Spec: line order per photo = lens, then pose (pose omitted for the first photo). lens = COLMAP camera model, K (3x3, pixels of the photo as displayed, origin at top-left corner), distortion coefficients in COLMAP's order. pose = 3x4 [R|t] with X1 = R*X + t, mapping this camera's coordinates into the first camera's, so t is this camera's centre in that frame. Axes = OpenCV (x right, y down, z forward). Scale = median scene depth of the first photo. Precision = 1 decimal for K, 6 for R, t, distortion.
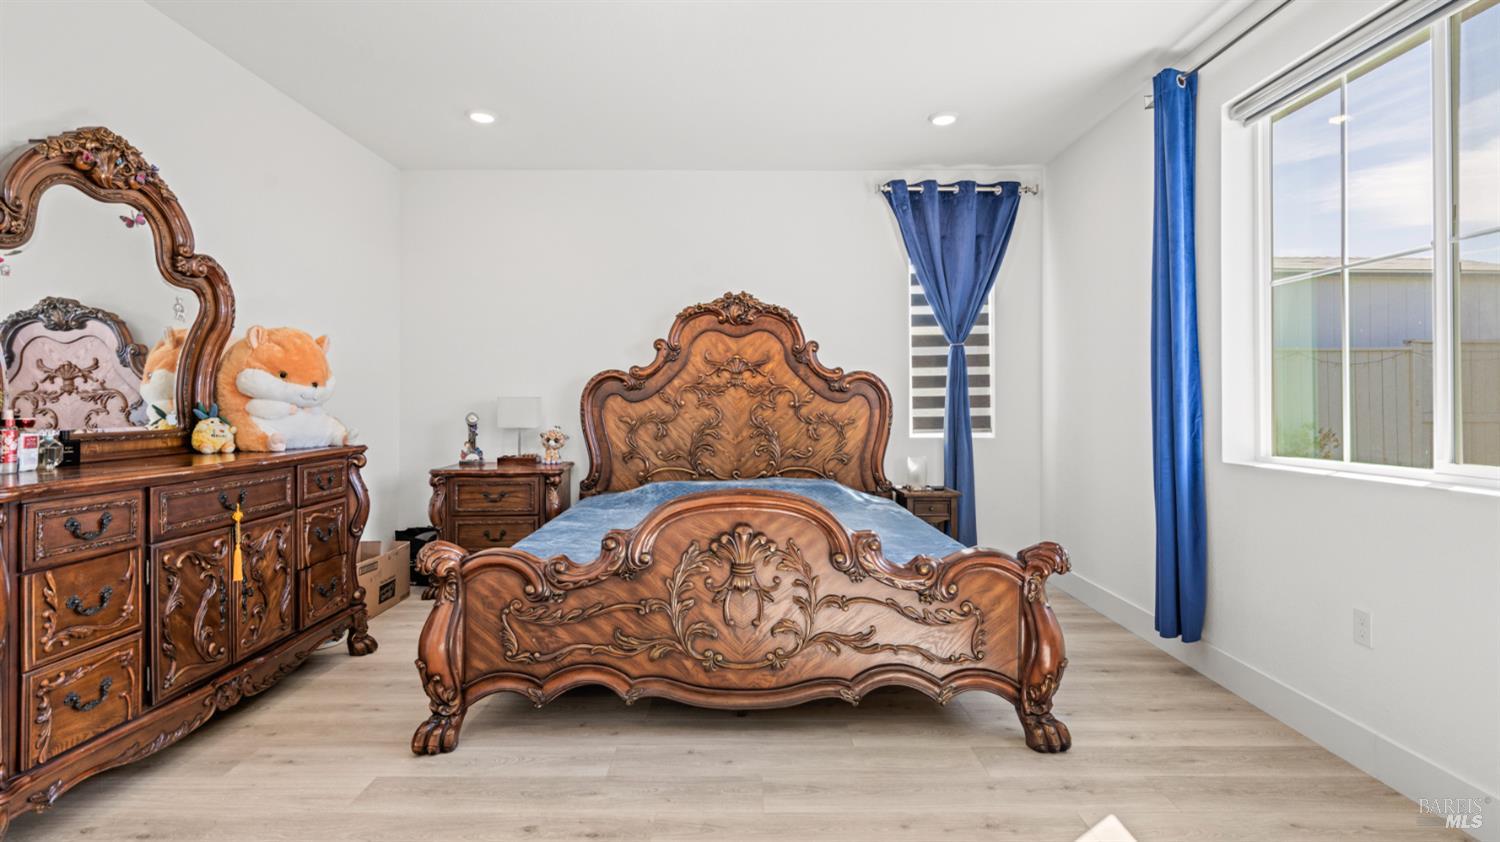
lens RADIAL K [[685.7, 0, 746.7], [0, 685.7, 405.4], [0, 0, 1]] dist [-0.005242, 0.001564]
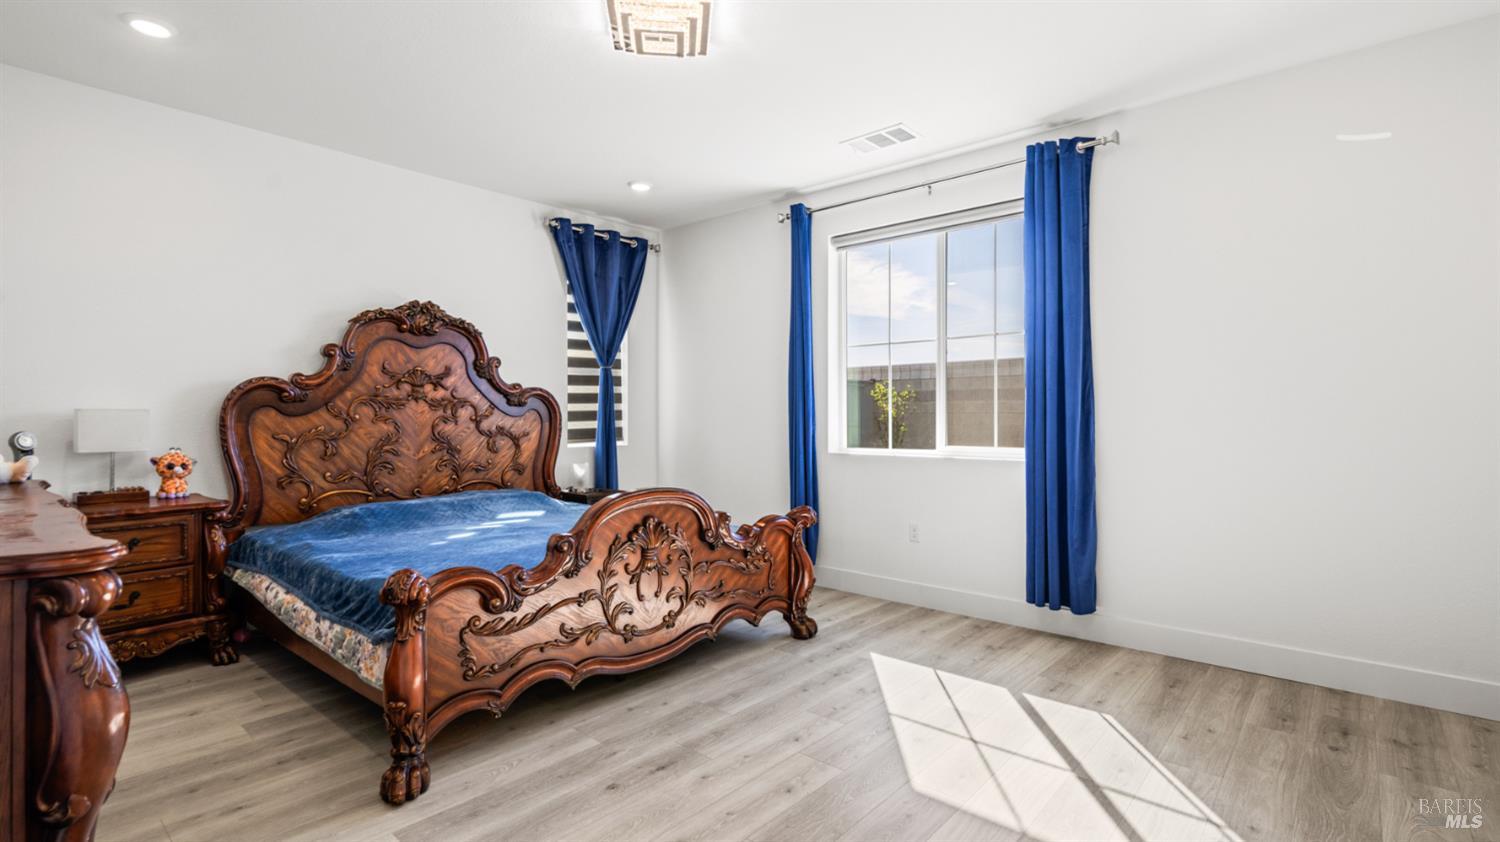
lens RADIAL K [[685.7, 0, 745.0], [0, 685.7, 424.0], [0, 0, 1]] dist [-0.005242, 0.001564]
pose [[0.668622, -0.008472, 0.743554, -0.418369], [0.004656, 0.999963, 0.007206, 0.001629], [-0.743588, -0.001356, 0.668637, 0.028823]]
